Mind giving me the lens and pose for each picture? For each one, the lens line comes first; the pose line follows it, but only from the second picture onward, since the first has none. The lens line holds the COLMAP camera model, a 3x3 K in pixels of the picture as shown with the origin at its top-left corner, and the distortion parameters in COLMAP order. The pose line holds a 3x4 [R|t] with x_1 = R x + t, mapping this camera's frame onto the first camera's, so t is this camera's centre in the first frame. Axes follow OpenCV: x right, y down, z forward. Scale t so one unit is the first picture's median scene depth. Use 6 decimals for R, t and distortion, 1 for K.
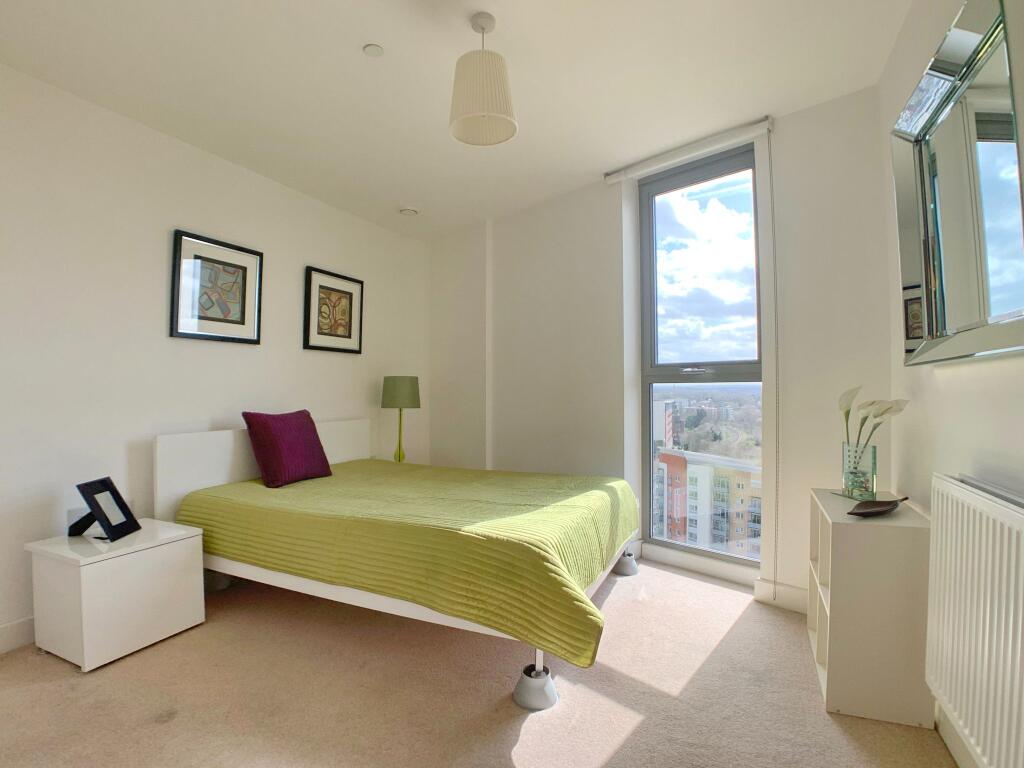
lens RADIAL K [[515.4, 0, 504.9], [0, 515.4, 377.9], [0, 0, 1]] dist [-0.093048, 0.013148]
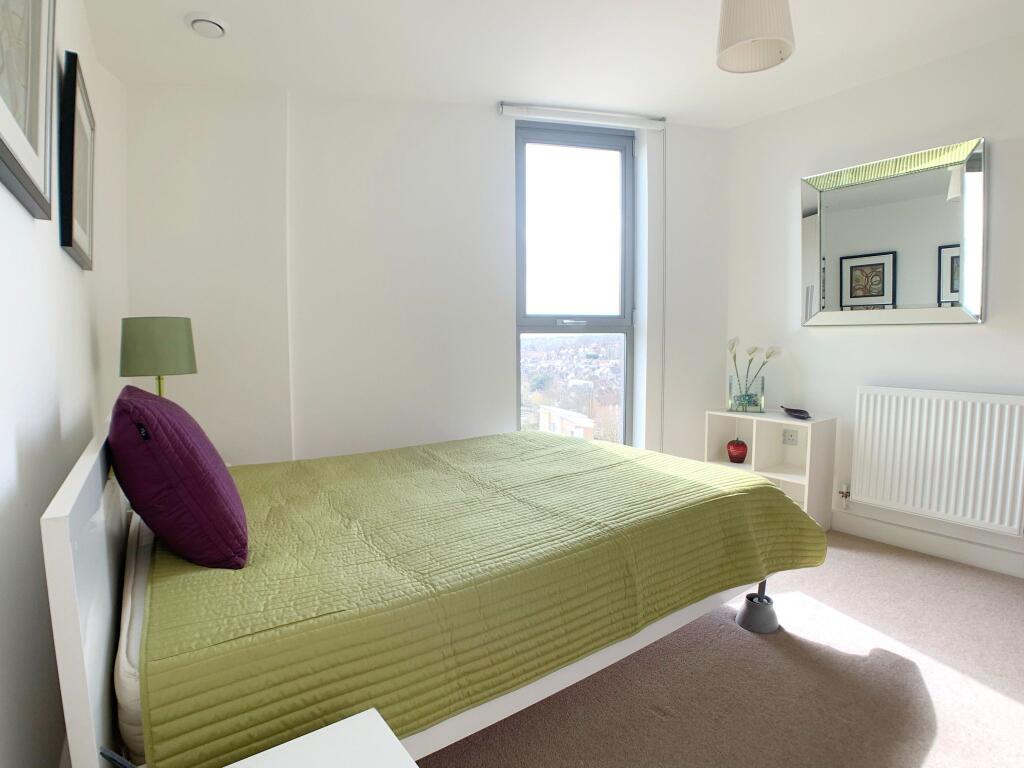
lens RADIAL K [[515.4, 0, 504.9], [0, 515.4, 377.9], [0, 0, 1]] dist [-0.093048, 0.013148]
pose [[0.513686, -0.062268, 0.855716, -0.686812], [-0.015401, 0.996533, 0.081760, 0.016880], [-0.857840, -0.055178, 0.510946, 0.588822]]
